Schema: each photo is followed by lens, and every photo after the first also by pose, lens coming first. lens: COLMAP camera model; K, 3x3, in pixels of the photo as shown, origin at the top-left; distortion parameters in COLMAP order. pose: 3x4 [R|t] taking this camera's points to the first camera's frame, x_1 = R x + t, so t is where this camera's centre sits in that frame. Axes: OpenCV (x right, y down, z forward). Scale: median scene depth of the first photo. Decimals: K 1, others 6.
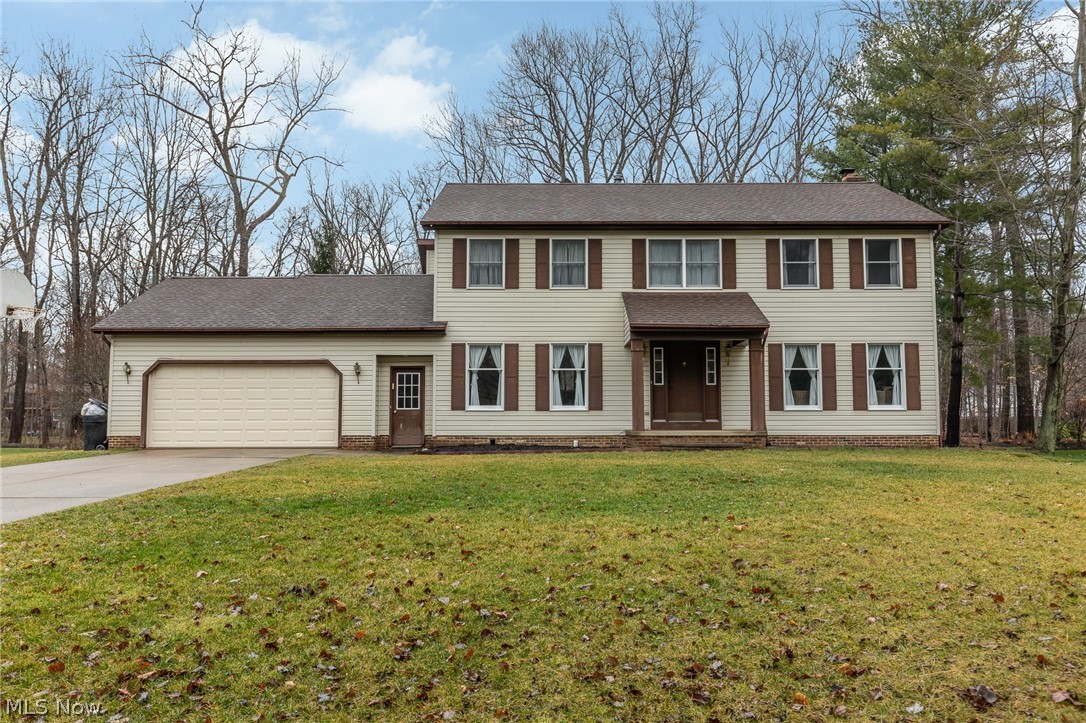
lens RADIAL K [[797.4, 0, 543.1], [0, 797.4, 362.2], [0, 0, 1]] dist [0.011163, 0.003169]
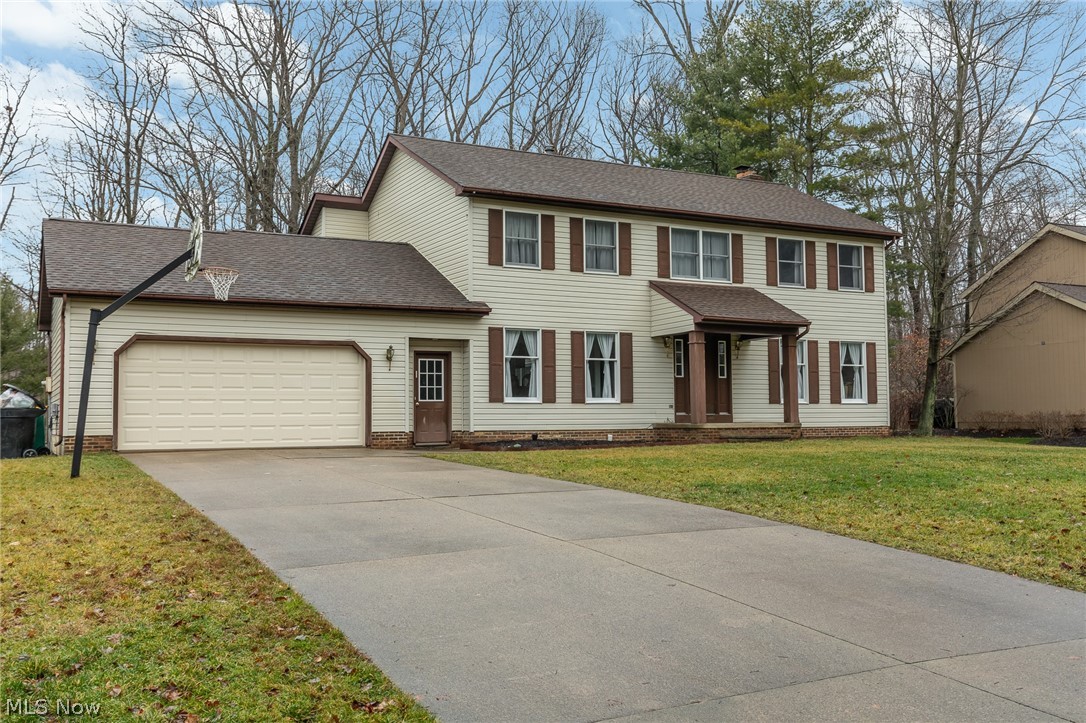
lens RADIAL K [[983.8, 0, 542.8], [0, 983.8, 359.7], [0, 0, 1]] dist [0.016394, 0.000283]
pose [[0.893025, 0.022345, 0.449452, -0.548677], [-0.029778, 0.999512, 0.009473, 0.000515], [-0.449021, -0.021843, 0.893254, -0.006984]]
